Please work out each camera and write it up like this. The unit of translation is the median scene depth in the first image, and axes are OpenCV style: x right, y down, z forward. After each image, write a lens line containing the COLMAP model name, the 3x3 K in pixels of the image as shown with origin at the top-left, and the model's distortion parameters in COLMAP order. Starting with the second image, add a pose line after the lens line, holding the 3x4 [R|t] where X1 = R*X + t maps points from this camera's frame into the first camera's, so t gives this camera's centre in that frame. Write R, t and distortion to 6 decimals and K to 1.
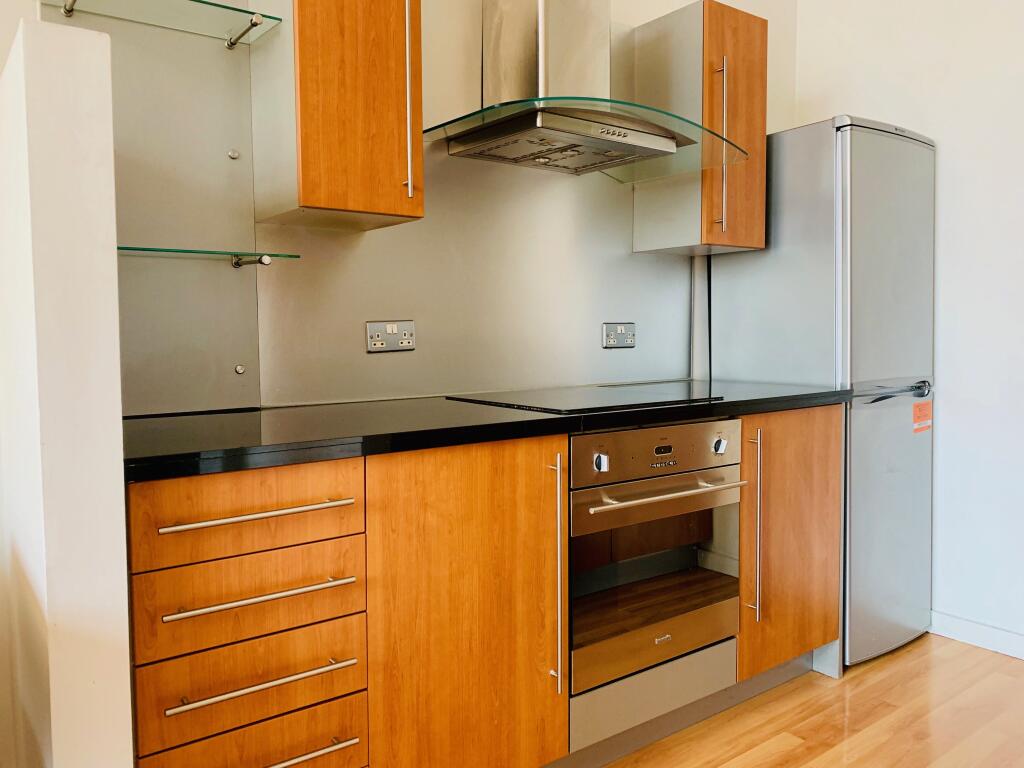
lens RADIAL K [[784.9, 0, 505.3], [0, 784.9, 378.9], [0, 0, 1]] dist [0.037594, -0.075953]
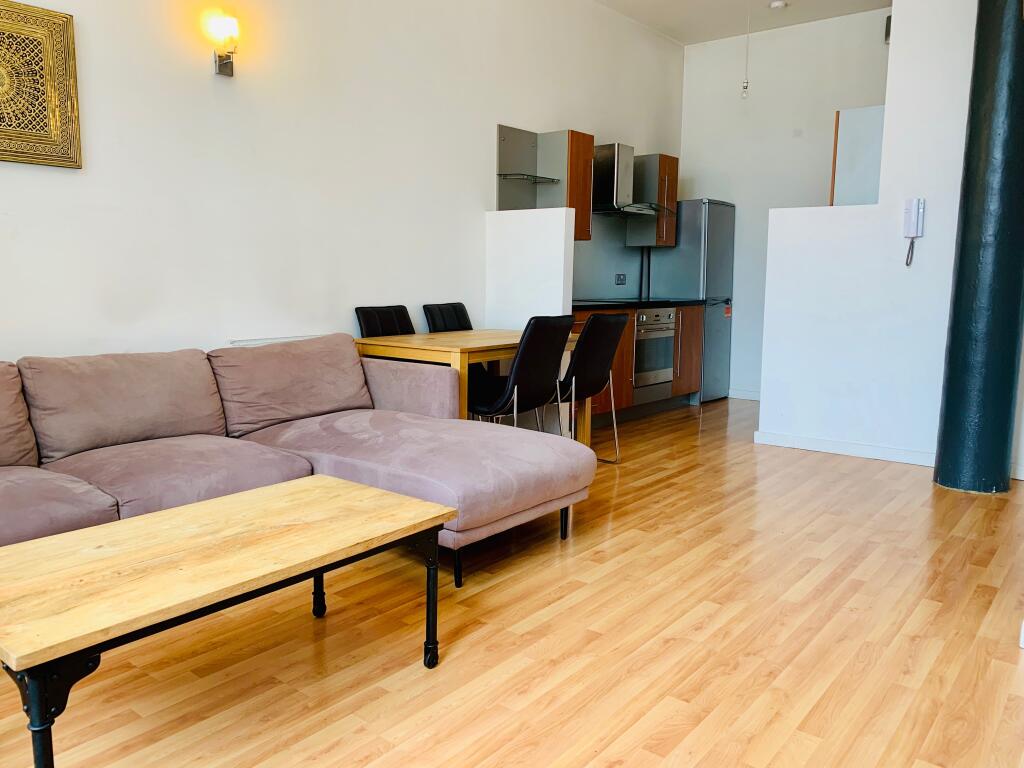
lens RADIAL K [[774.2, 0, 512.0], [0, 774.2, 384.0], [0, 0, 1]] dist [0.031991, -0.003286]
pose [[0.968116, -0.017890, 0.249865, -0.853609], [-0.000328, 0.997355, 0.072683, 0.103623], [-0.250504, -0.070447, 0.965549, -1.393911]]
